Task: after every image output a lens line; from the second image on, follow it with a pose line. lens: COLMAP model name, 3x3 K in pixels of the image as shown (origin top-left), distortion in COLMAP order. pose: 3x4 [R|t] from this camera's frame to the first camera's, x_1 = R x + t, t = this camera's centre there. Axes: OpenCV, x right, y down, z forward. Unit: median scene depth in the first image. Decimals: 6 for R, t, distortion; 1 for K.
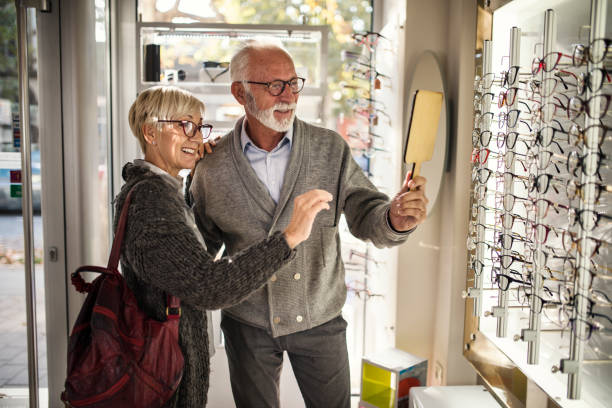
lens RADIAL K [[559.4, 0, 309.0], [0, 559.4, 204.5], [0, 0, 1]] dist [-0.007328, -0.011006]
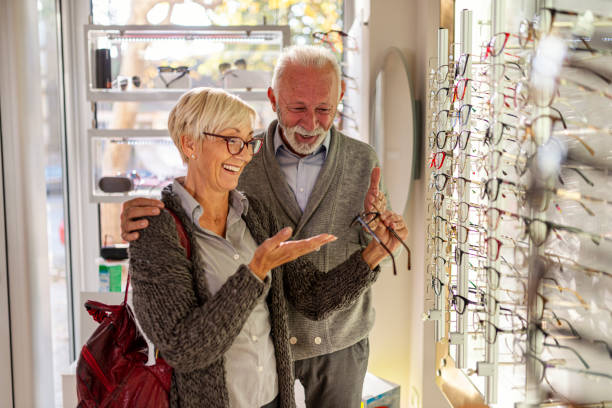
lens RADIAL K [[559.4, 0, 309.0], [0, 559.4, 204.5], [0, 0, 1]] dist [-0.007328, -0.011006]
pose [[0.999764, -0.017199, -0.013248, 0.132309], [0.016921, 0.999640, -0.020834, -0.001327], [0.013602, 0.020605, 0.999695, 0.135561]]
